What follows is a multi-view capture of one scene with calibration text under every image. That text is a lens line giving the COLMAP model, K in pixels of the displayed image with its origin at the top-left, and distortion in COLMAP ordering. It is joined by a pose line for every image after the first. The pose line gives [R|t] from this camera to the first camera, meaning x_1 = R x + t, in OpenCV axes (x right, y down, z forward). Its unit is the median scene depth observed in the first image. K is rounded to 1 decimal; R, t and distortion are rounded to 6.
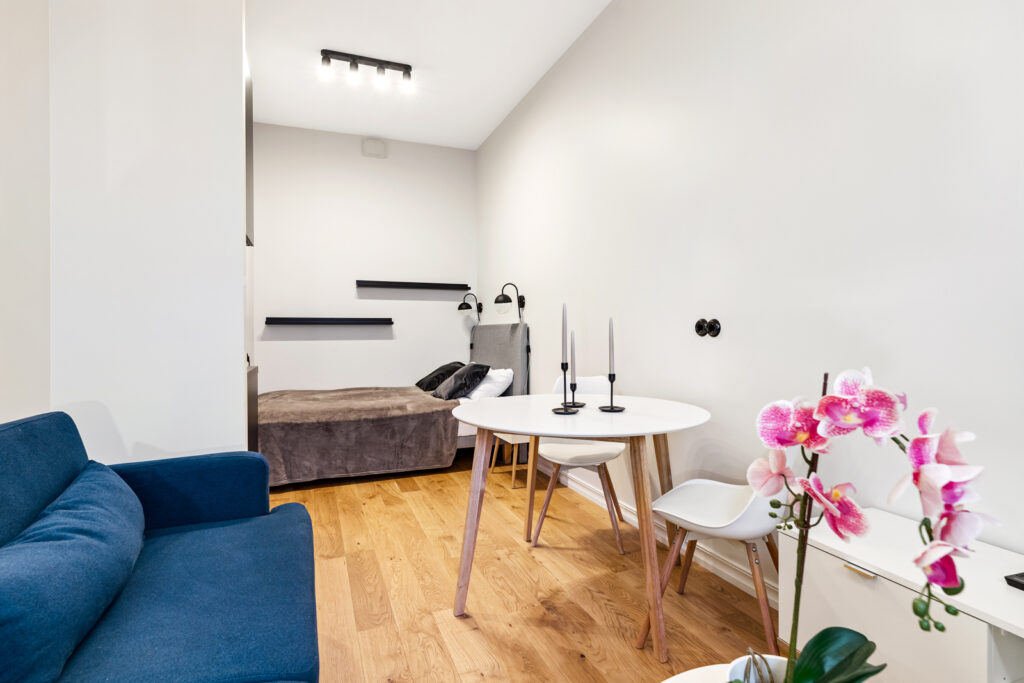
lens RADIAL K [[475.3, 0, 509.9], [0, 475.3, 351.1], [0, 0, 1]] dist [0.001007, 0.000862]
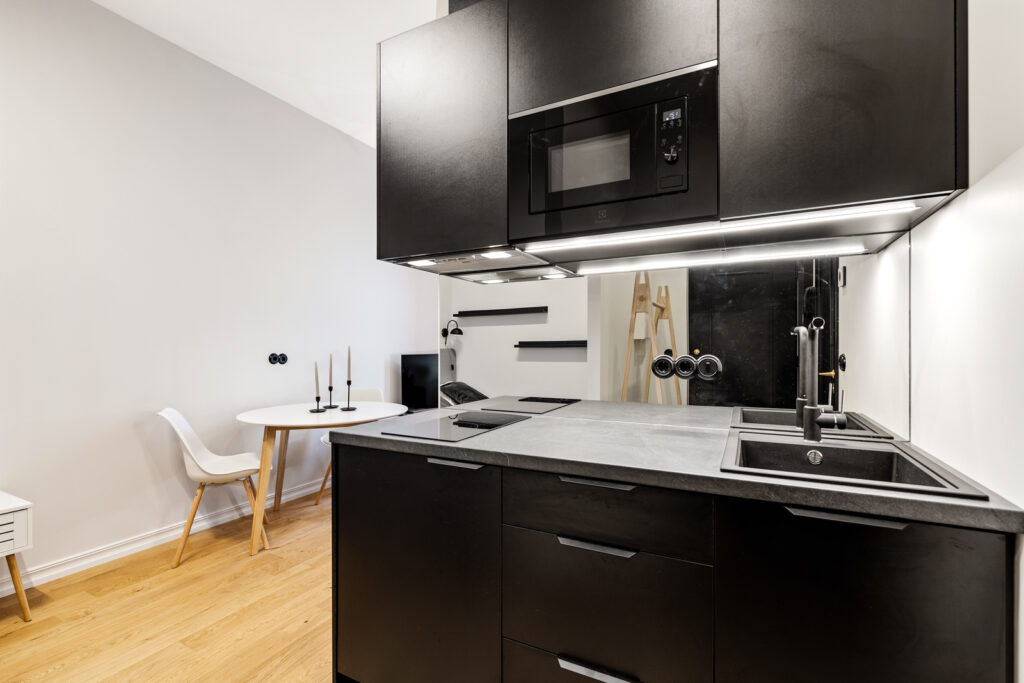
lens RADIAL K [[475.3, 0, 509.9], [0, 475.3, 351.1], [0, 0, 1]] dist [0.001007, 0.000862]
pose [[-0.650773, 0.004403, 0.759259, -1.328672], [0.018009, 0.999791, 0.009638, -0.074775], [-0.759058, 0.019946, -0.650717, 1.422335]]
